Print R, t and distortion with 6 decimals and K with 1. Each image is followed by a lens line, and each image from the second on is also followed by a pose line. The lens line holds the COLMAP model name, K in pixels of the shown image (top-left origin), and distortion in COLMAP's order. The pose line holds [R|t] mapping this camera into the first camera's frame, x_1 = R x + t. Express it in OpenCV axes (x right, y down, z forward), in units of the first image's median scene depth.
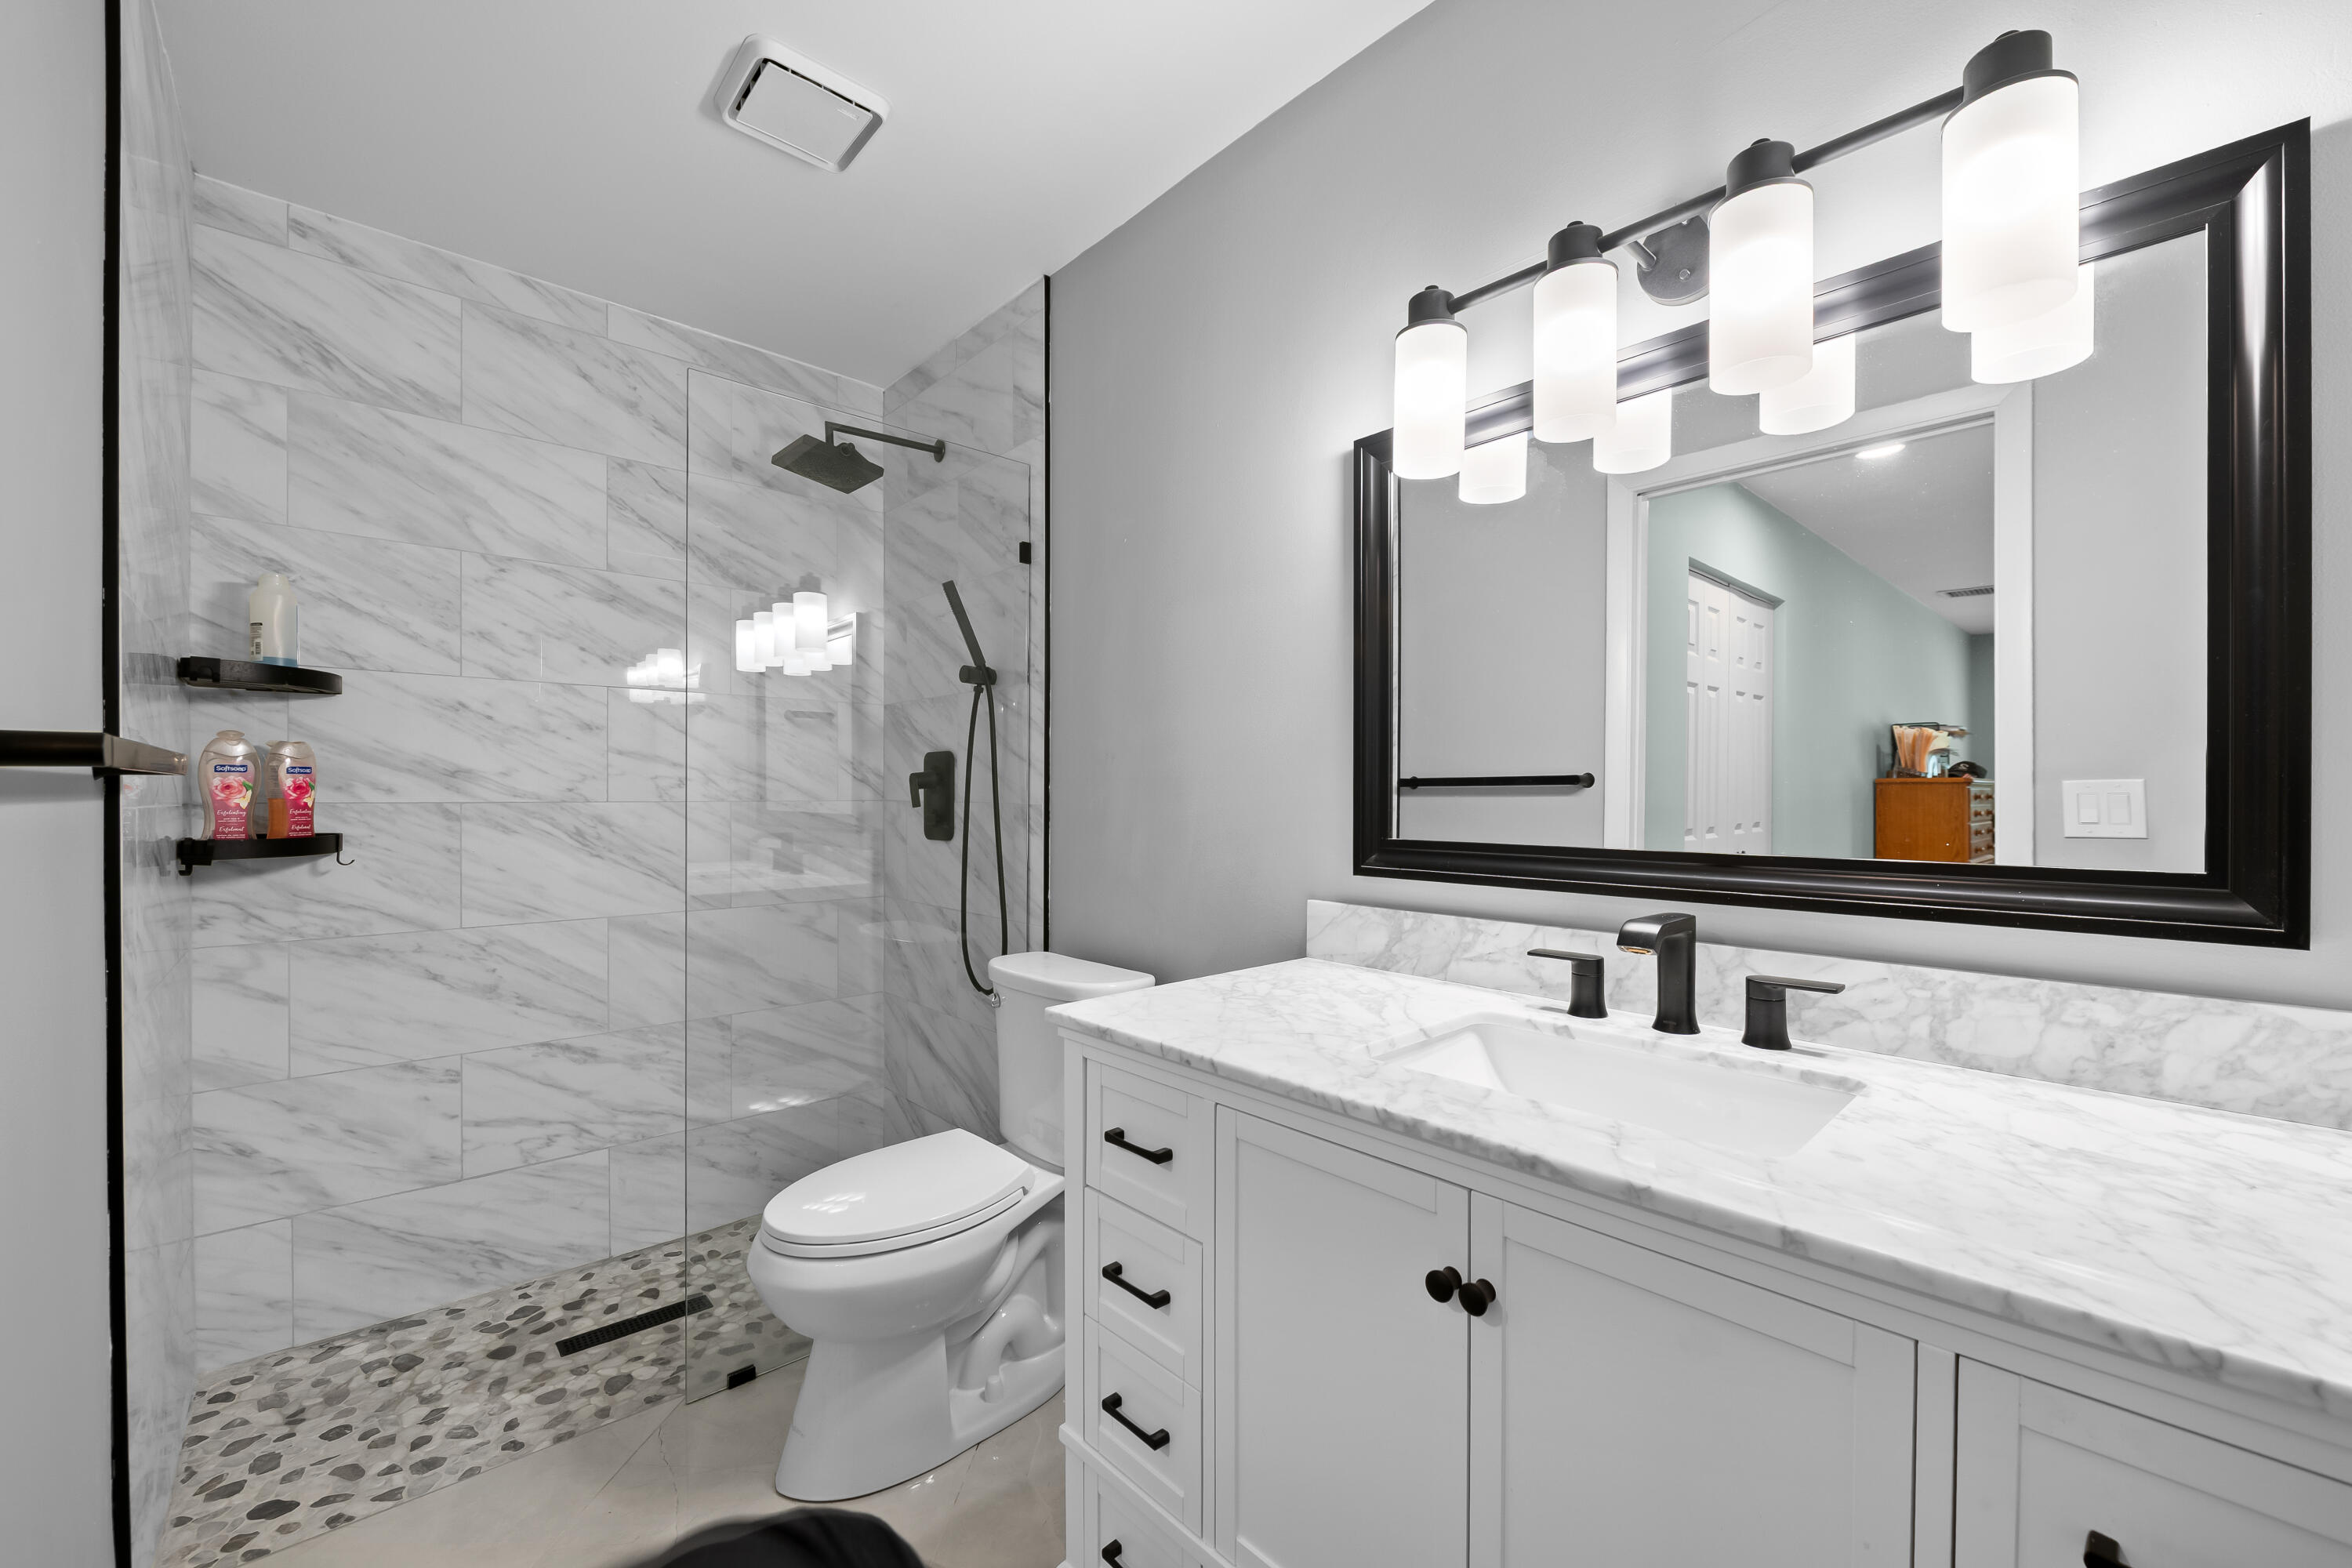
lens RADIAL K [[947.1, 0, 1170.4], [0, 947.1, 791.0], [0, 0, 1]] dist [-0.004223, -0.000246]
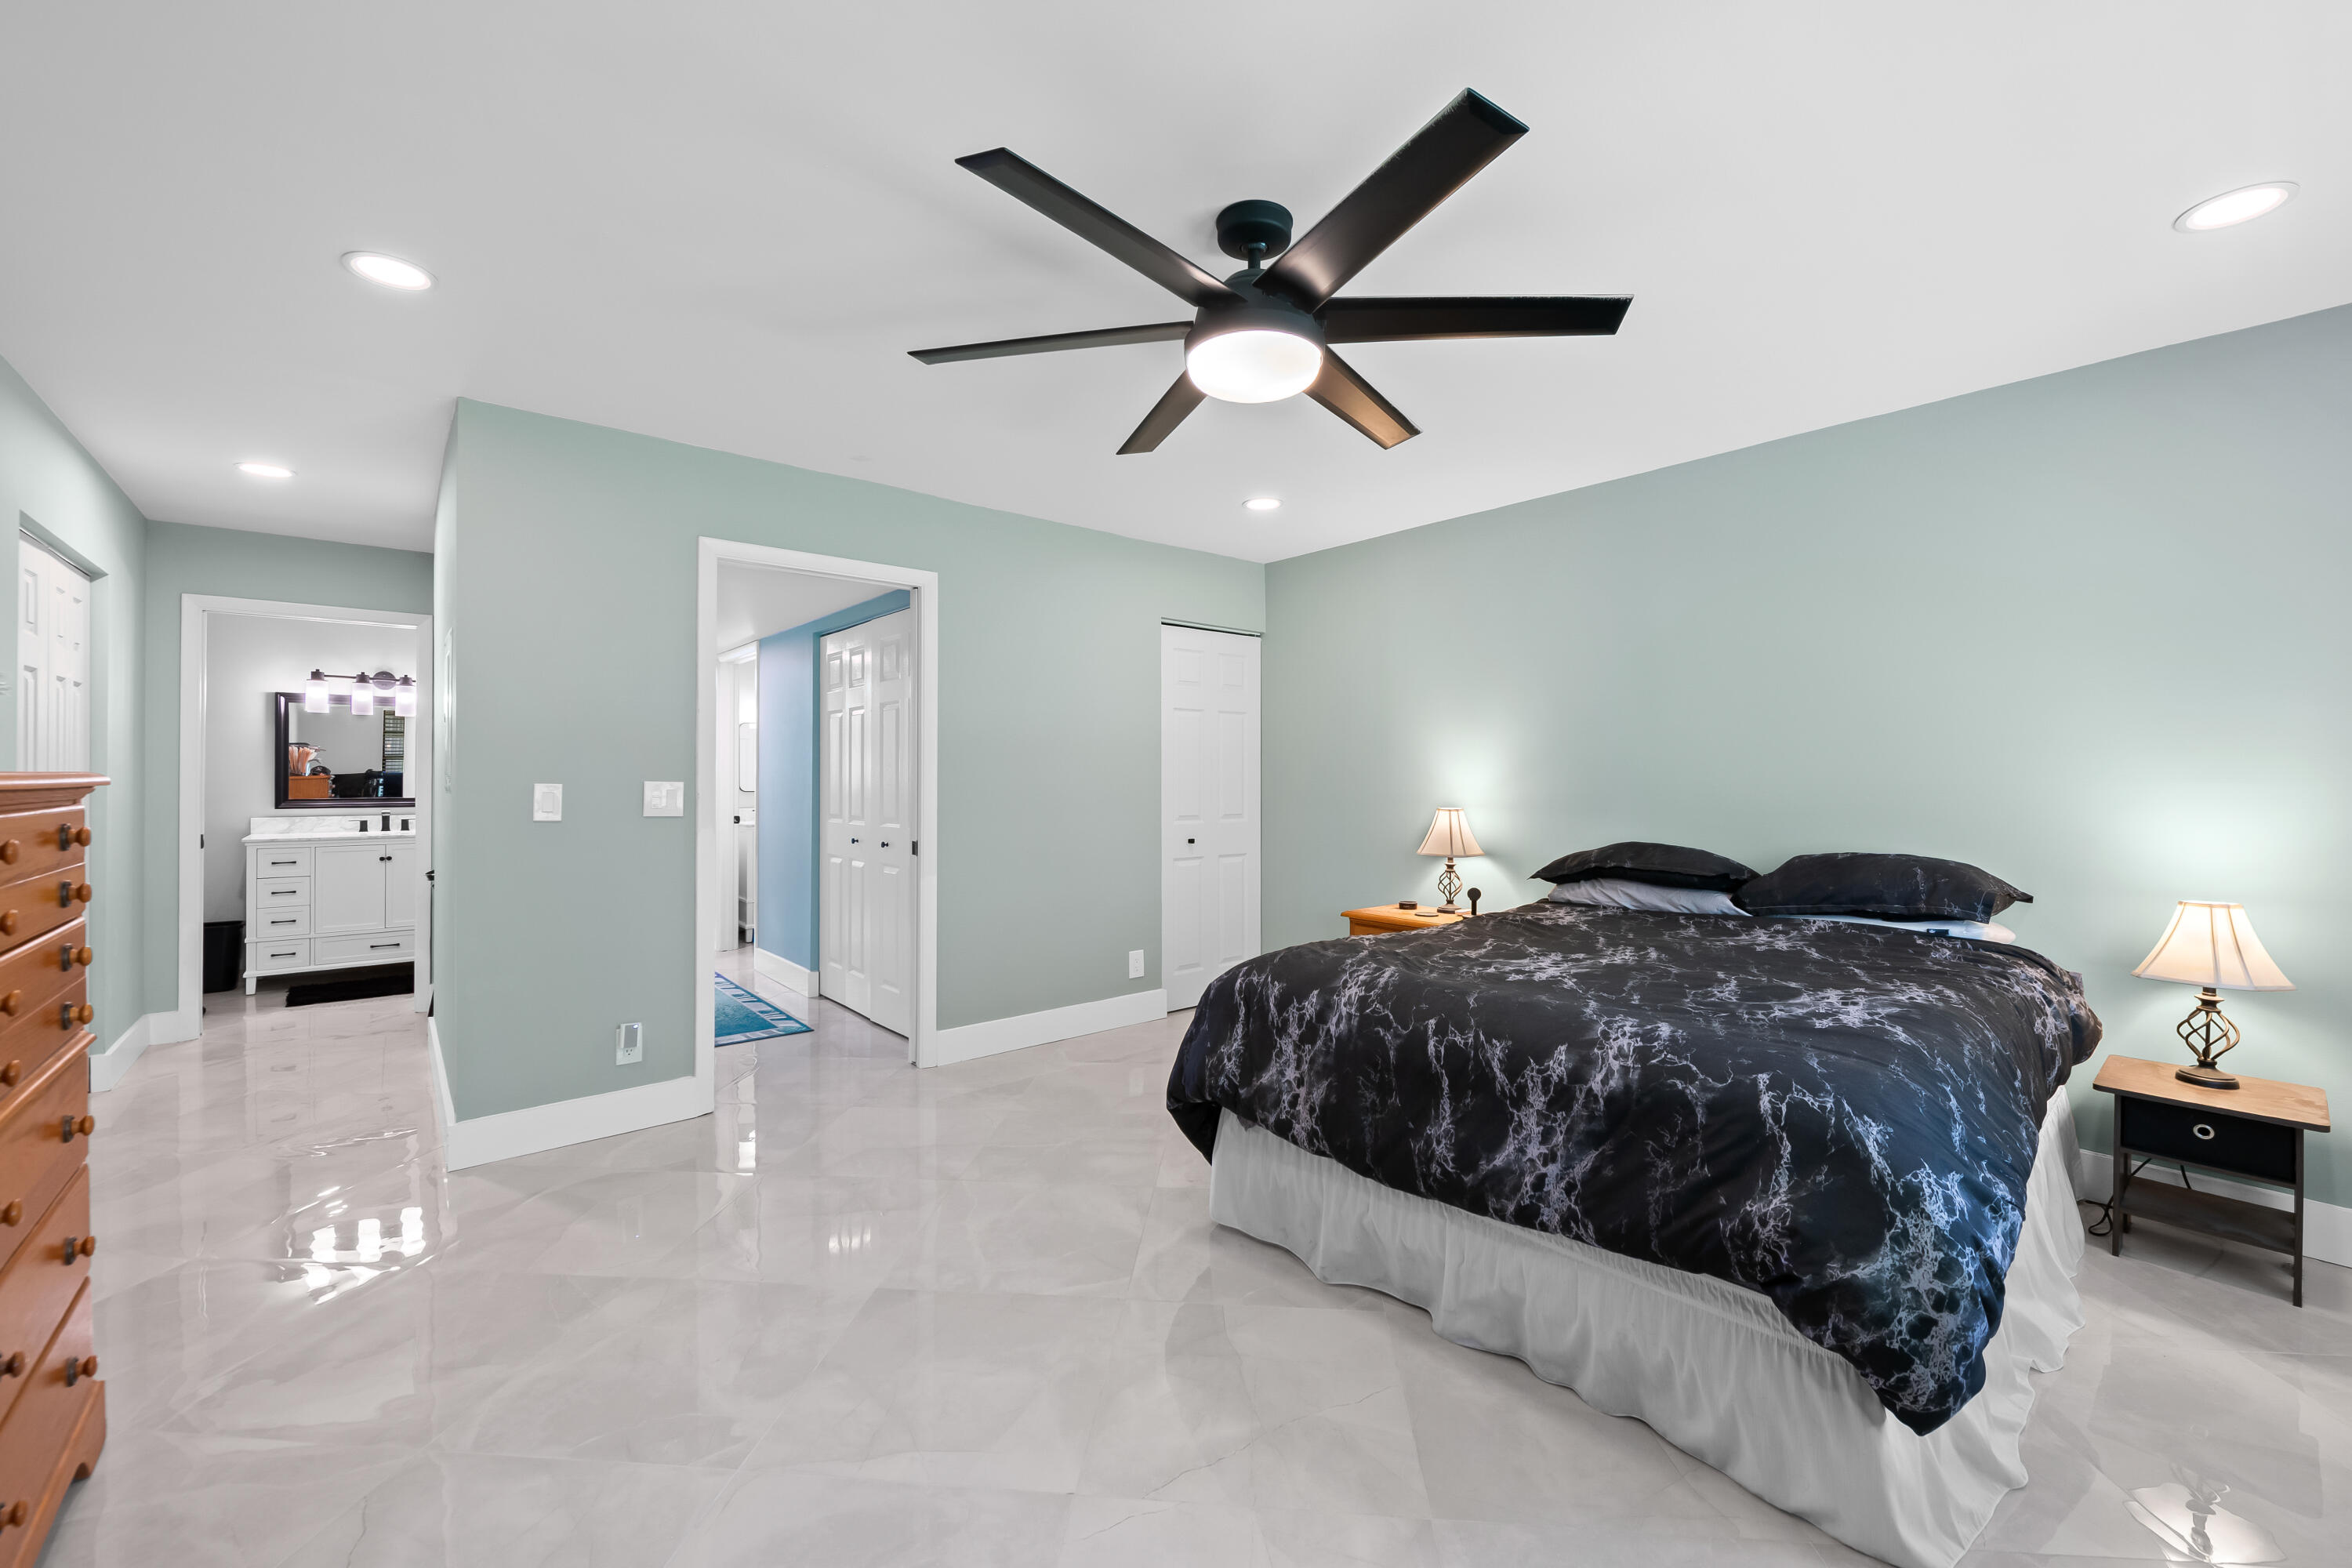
lens RADIAL K [[910.3, 0, 1175.4], [0, 910.3, 779.9], [0, 0, 1]] dist [-0.000824, -0.000049]
pose [[0.015878, 0.000389, 0.999874, -4.574330], [-0.006128, 0.999981, -0.000291, -0.060856], [-0.999855, -0.006123, 0.015880, -3.573779]]
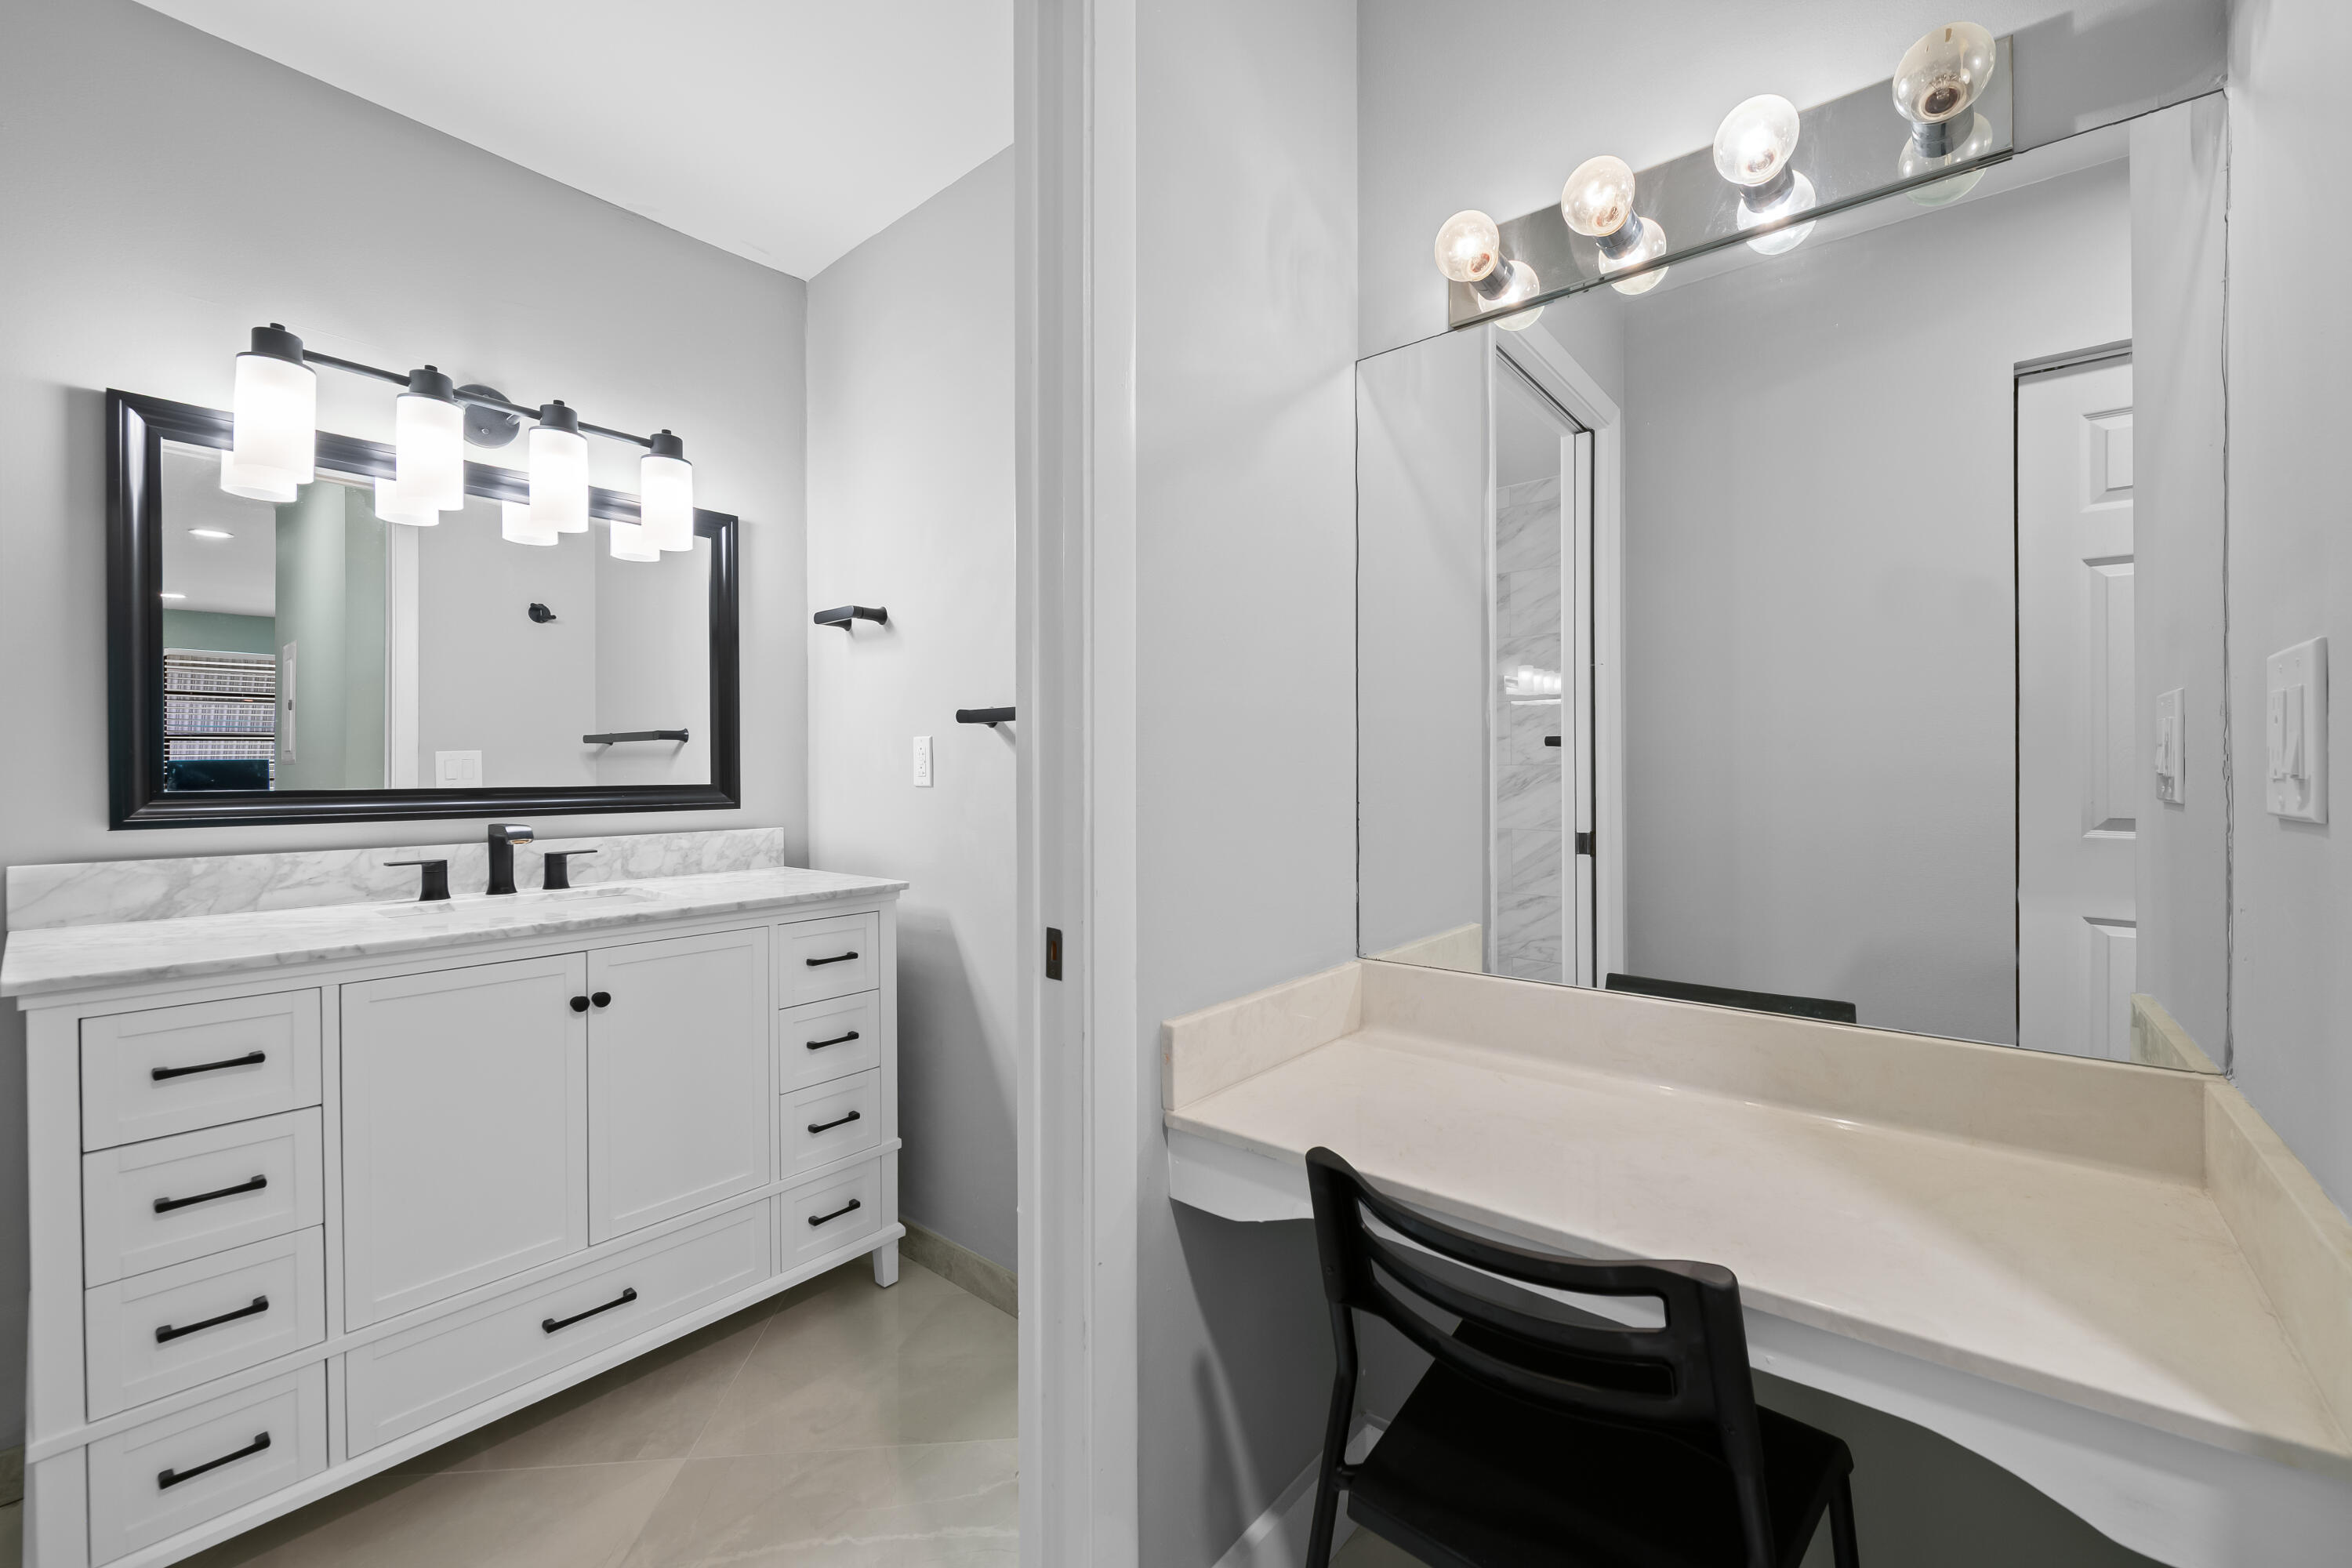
lens RADIAL K [[947.1, 0, 1190.3], [0, 947.1, 780.2], [0, 0, 1]] dist [-0.004223, -0.000246]
pose [[-0.138558, -0.008885, 0.990314, -1.282169], [0.003482, 0.999949, 0.009458, 0.042394], [-0.990348, 0.004759, -0.138520, 0.031855]]
